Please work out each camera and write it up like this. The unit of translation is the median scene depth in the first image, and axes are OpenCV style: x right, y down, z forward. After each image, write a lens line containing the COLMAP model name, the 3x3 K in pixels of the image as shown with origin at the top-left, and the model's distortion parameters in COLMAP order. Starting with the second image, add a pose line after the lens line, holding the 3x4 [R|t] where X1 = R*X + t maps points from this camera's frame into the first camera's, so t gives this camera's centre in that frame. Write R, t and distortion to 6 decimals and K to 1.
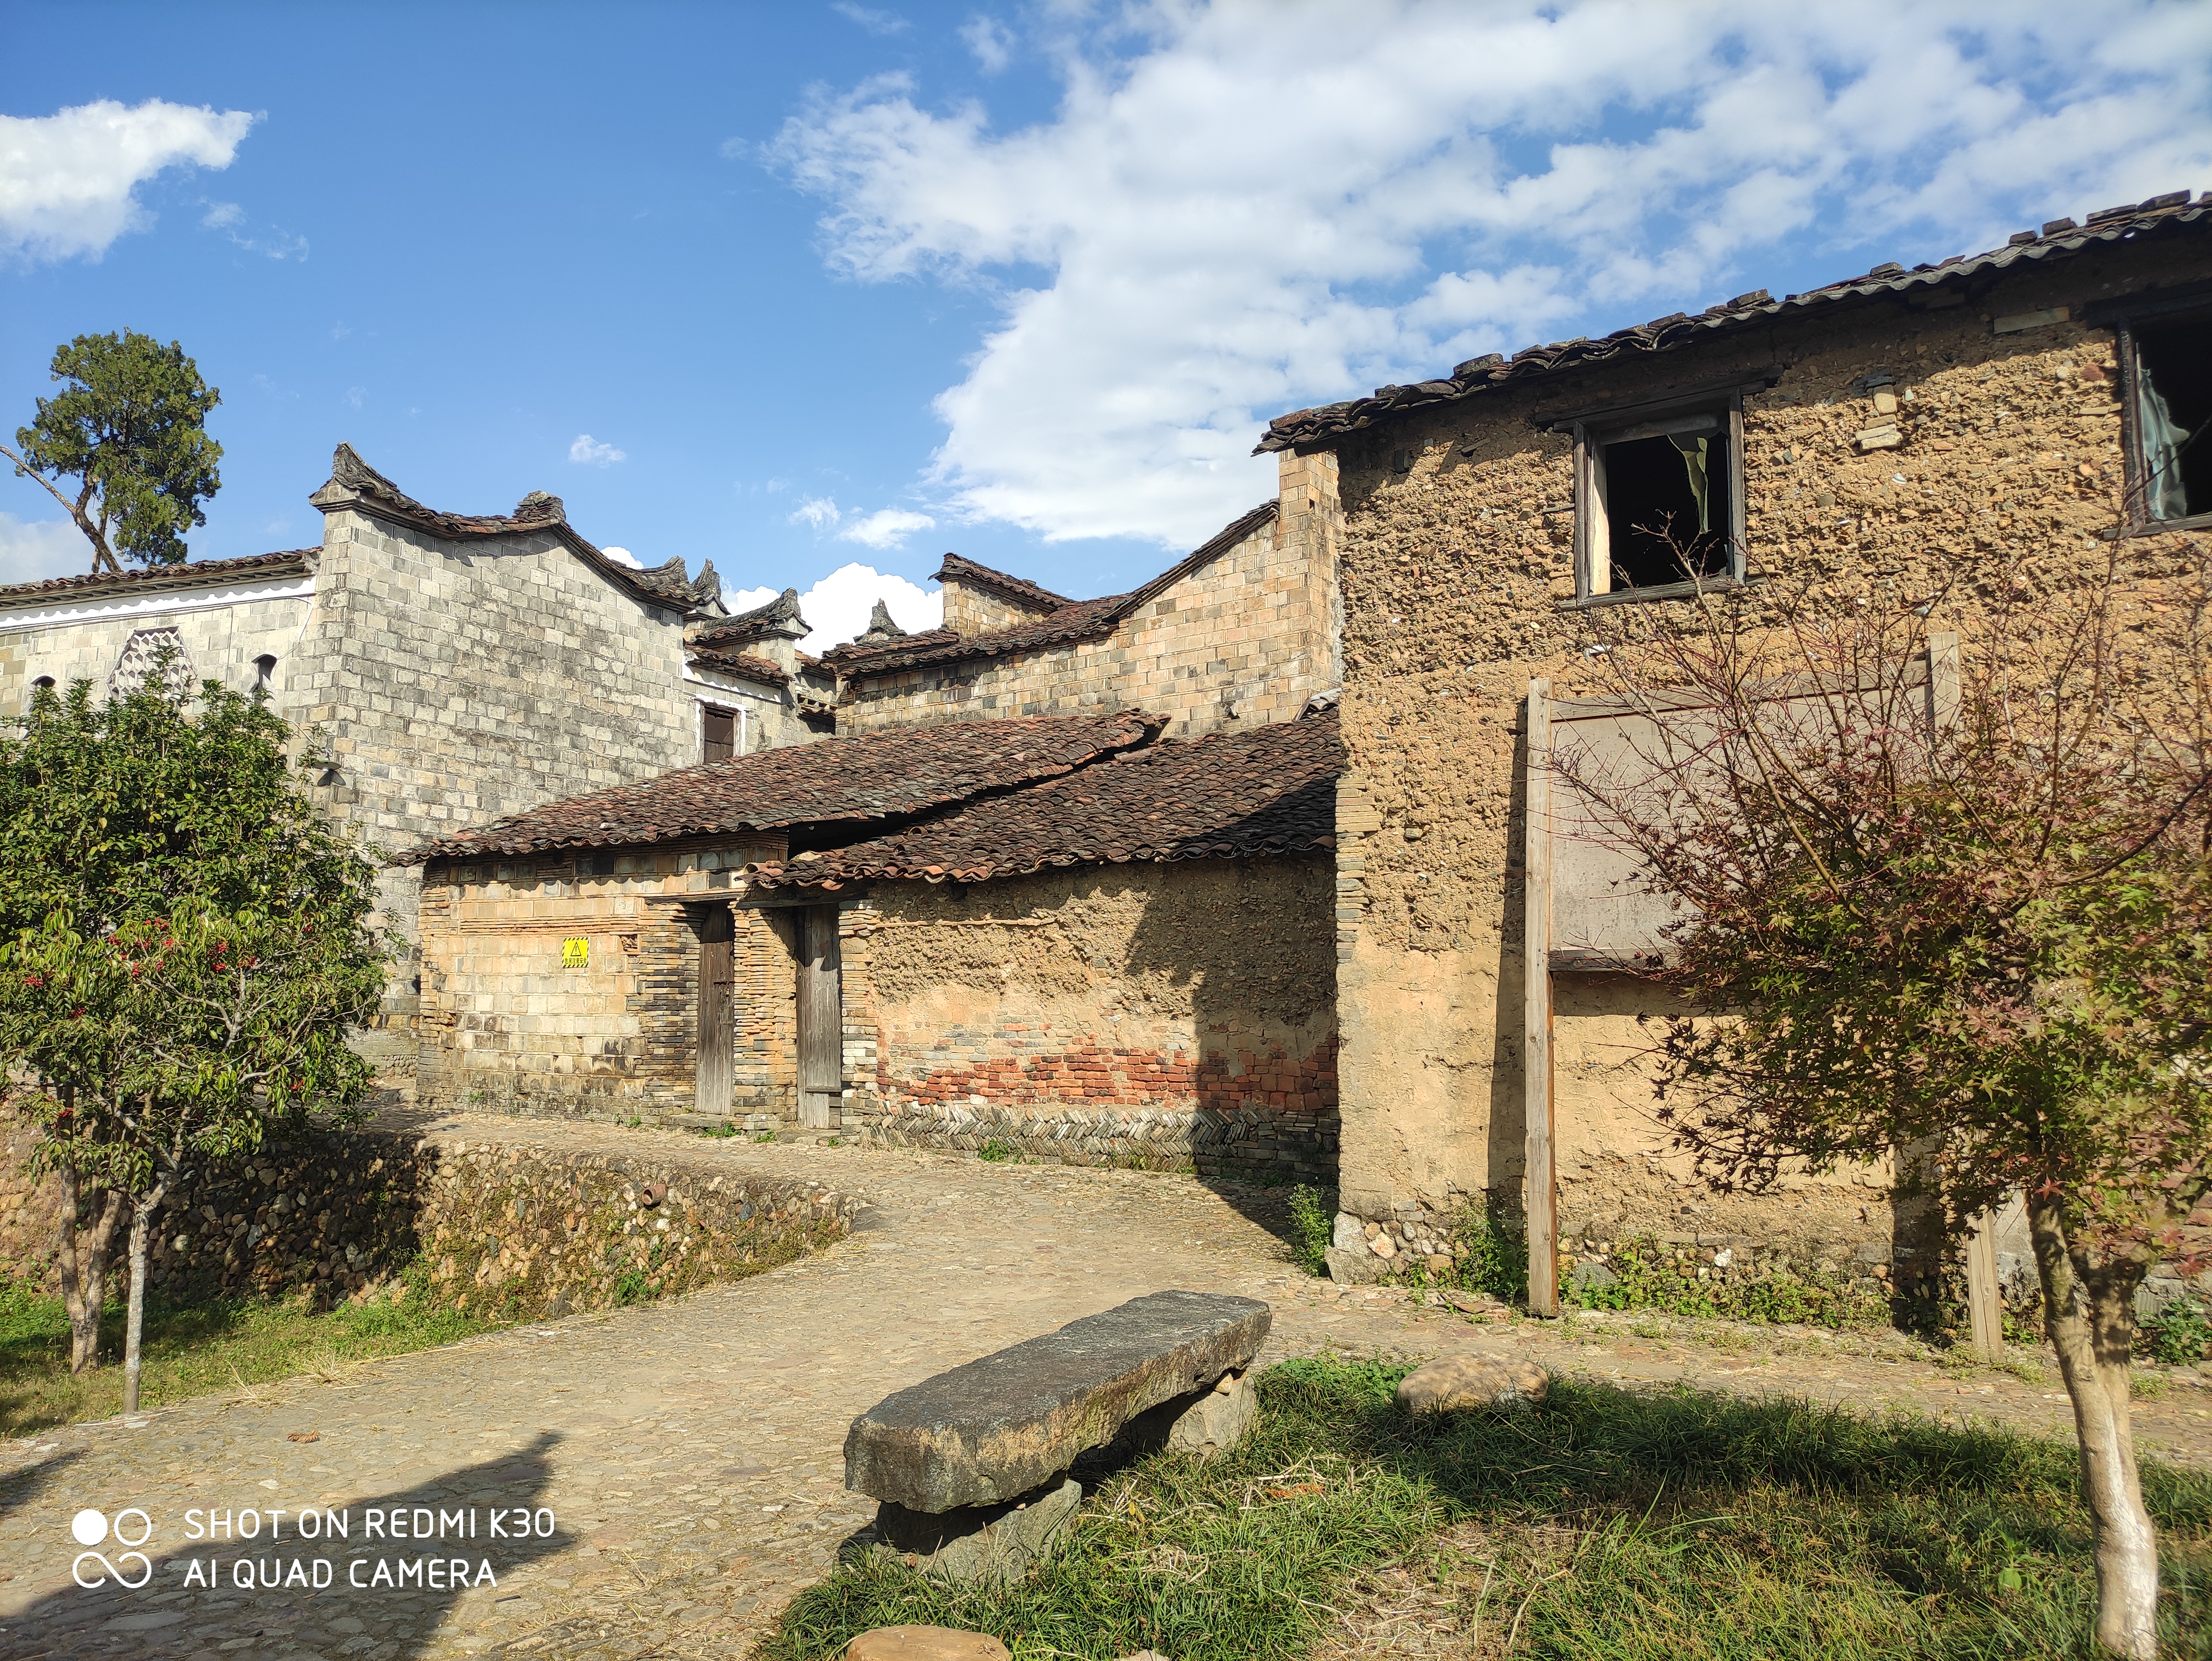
lens RADIAL K [[1744.5, 0, 1106.0], [0, 1744.5, 830.5], [0, 0, 1]] dist [0.030235, -0.062426]
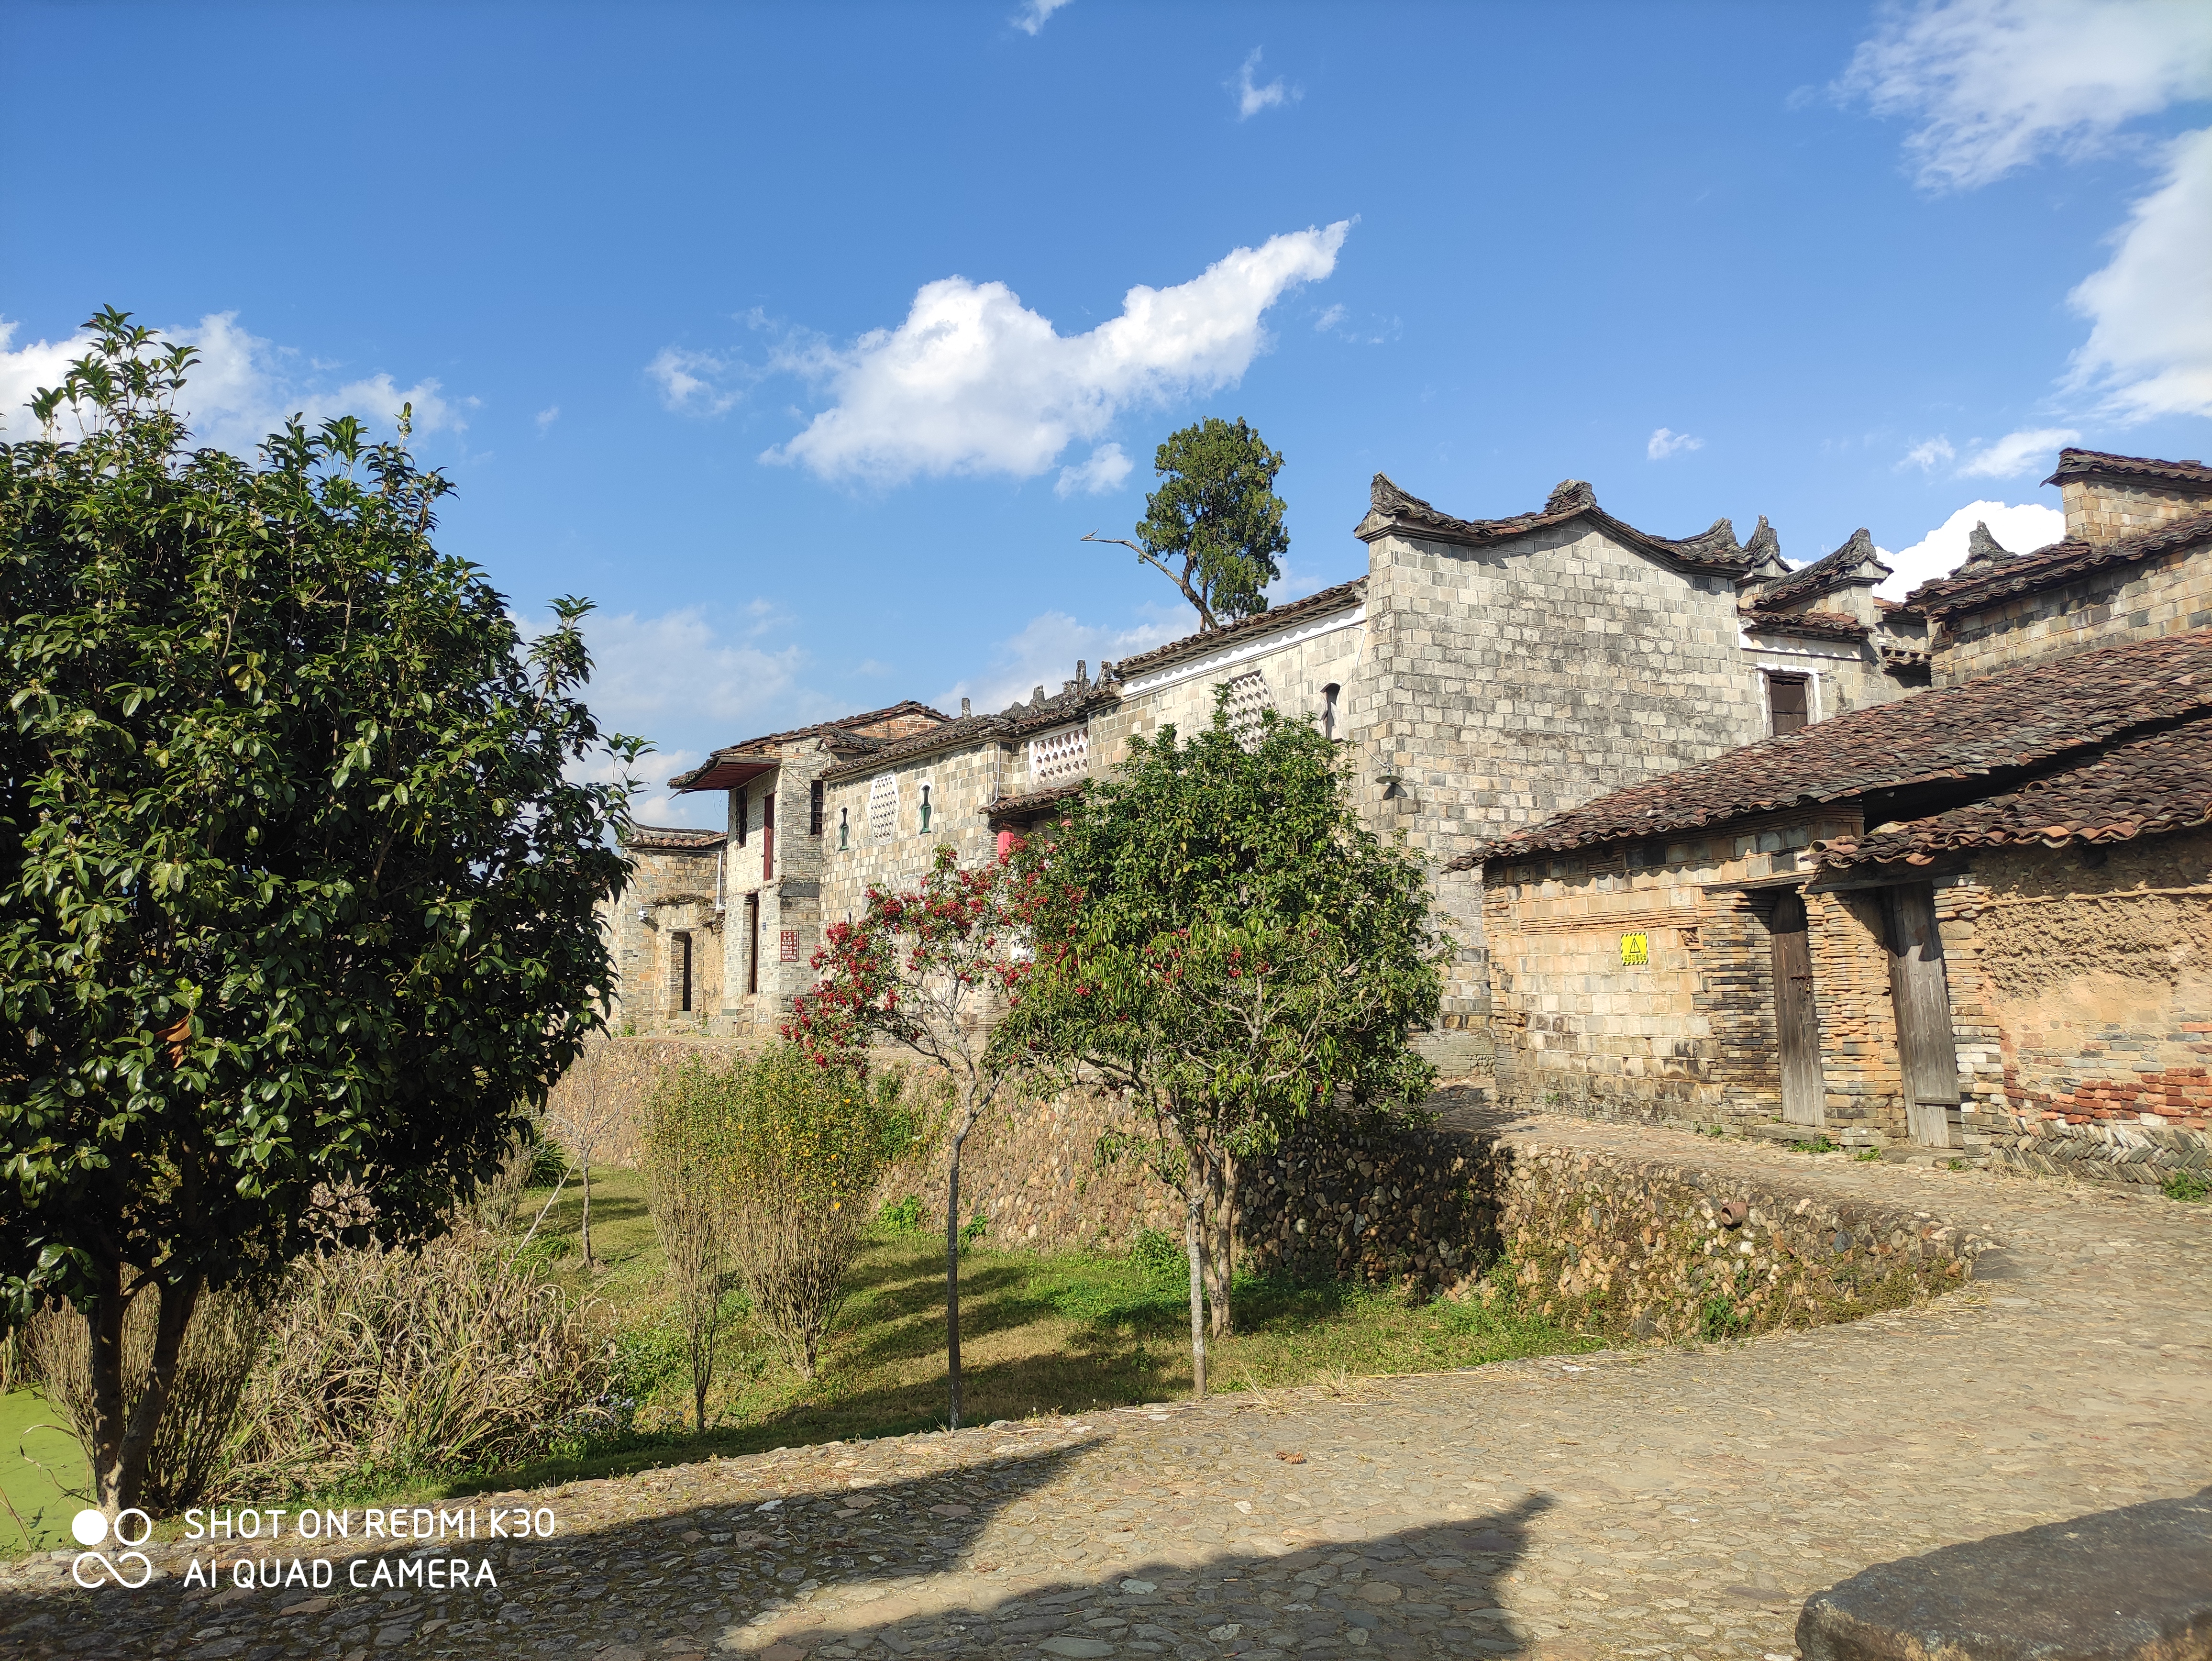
lens RADIAL K [[1607.2, 0, 1098.8], [0, 1607.2, 824.7], [0, 0, 1]] dist [0.040029, -0.049897]
pose [[0.769913, -0.083371, -0.632679, 0.028624], [0.077174, 0.996317, -0.037375, 0.011424], [0.633465, -0.020051, 0.773512, 0.123832]]
